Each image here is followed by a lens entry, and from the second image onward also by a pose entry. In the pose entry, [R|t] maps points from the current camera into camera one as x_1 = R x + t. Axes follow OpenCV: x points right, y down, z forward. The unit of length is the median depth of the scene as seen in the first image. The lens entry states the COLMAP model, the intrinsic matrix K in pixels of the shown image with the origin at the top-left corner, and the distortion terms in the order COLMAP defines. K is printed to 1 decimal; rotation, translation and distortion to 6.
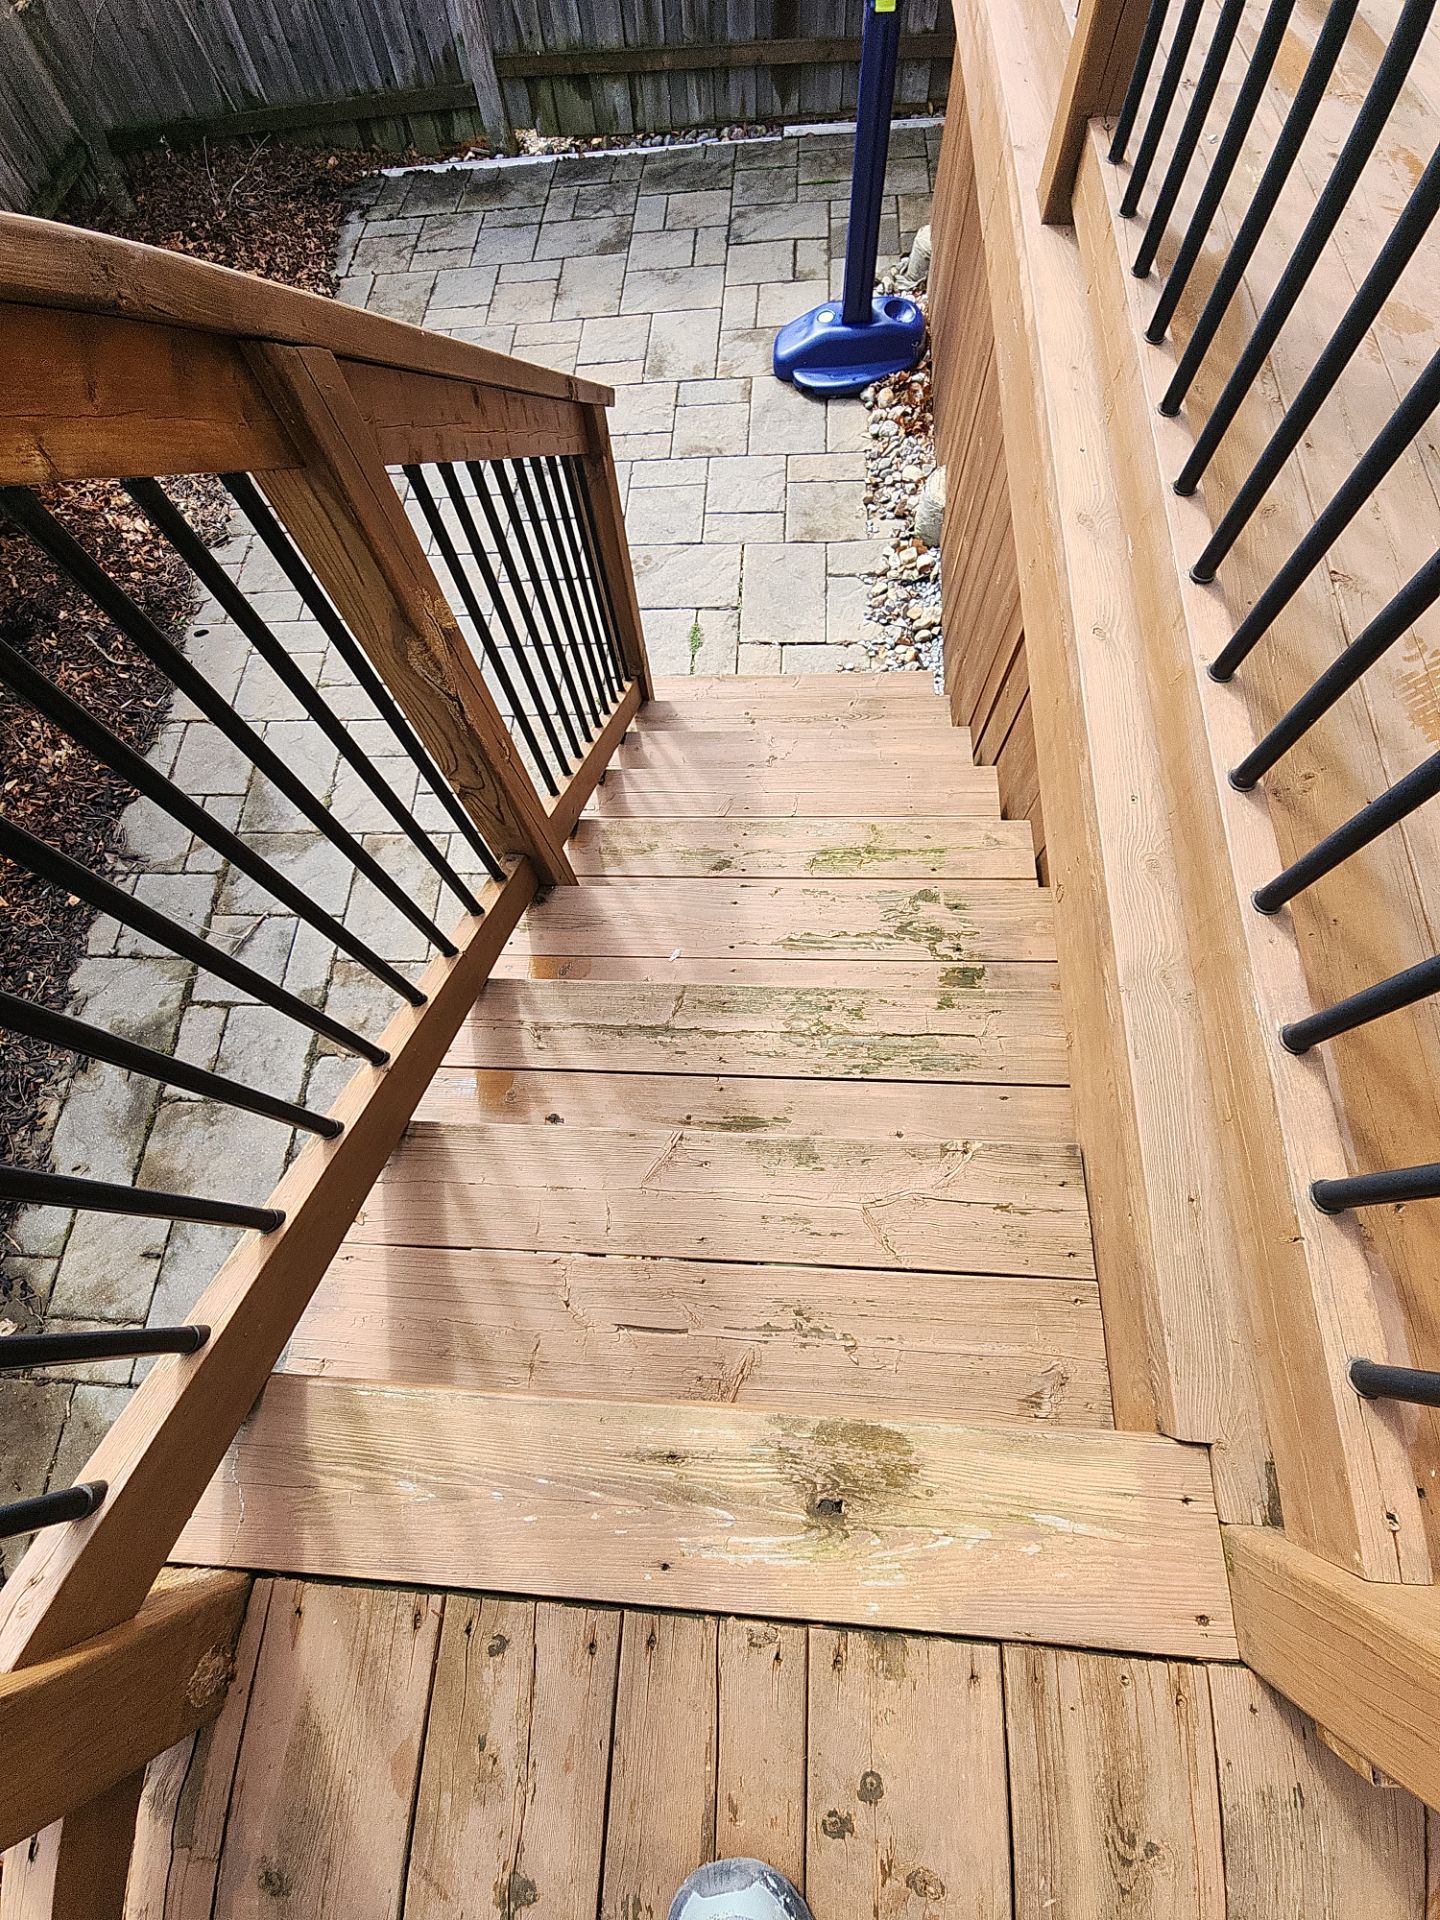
lens RADIAL K [[783.9, 0, 720.3], [0, 783.9, 981.6], [0, 0, 1]] dist [0.014518, -0.009596]
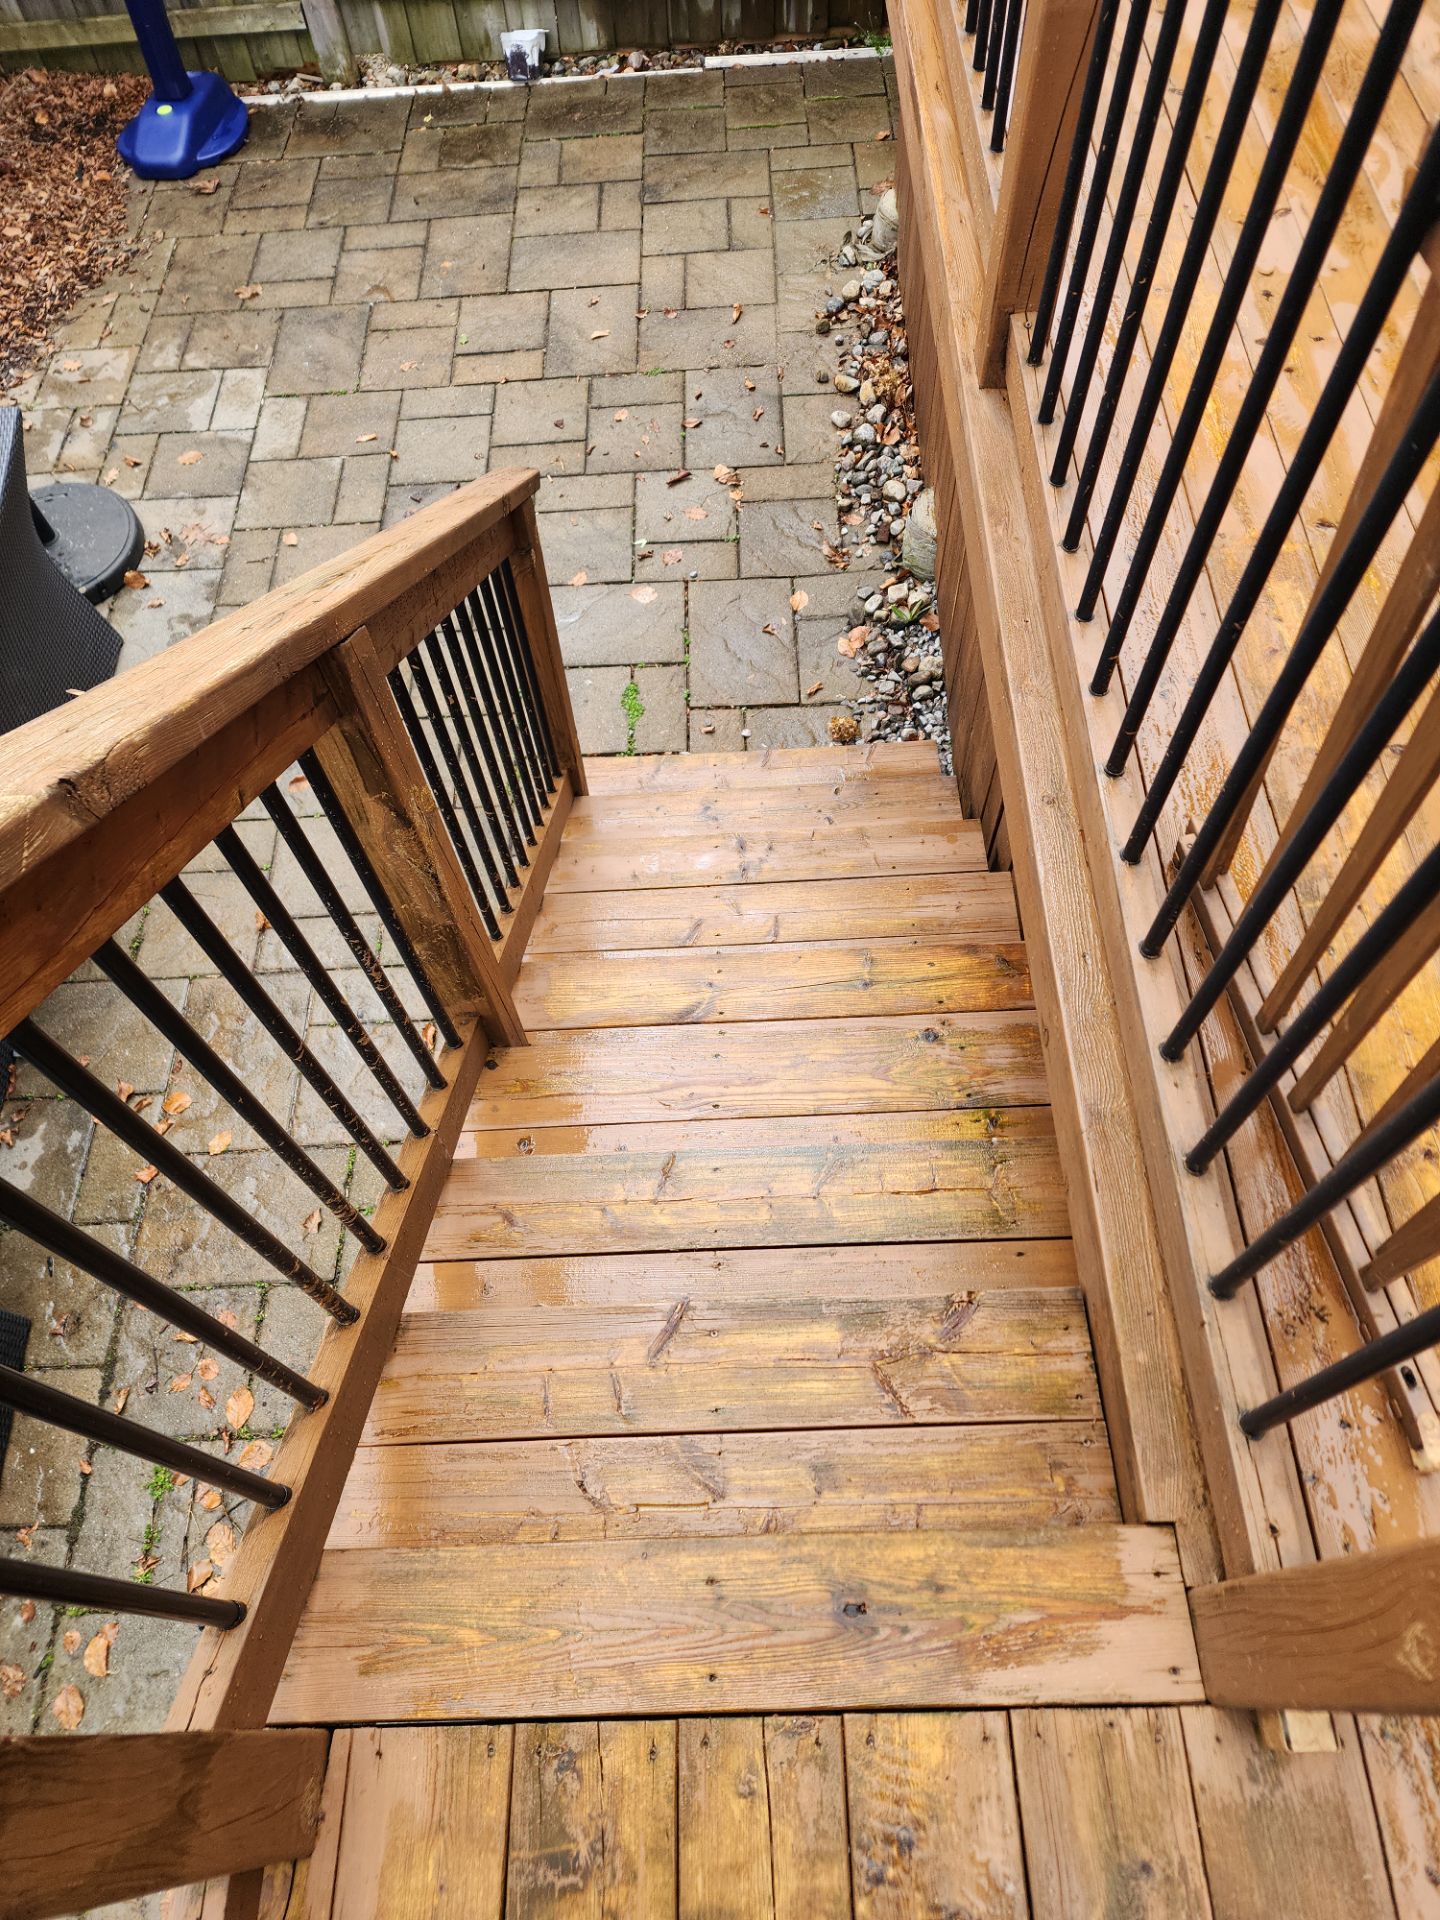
lens RADIAL K [[1268.9, 0, 720.0], [0, 1268.9, 960.0], [0, 0, 1]] dist [0.069483, -0.056740]
pose [[0.997433, -0.053156, 0.047982, -0.033111], [0.059638, 0.987527, -0.145721, 0.001190], [-0.039637, 0.148209, 0.988161, -0.342653]]
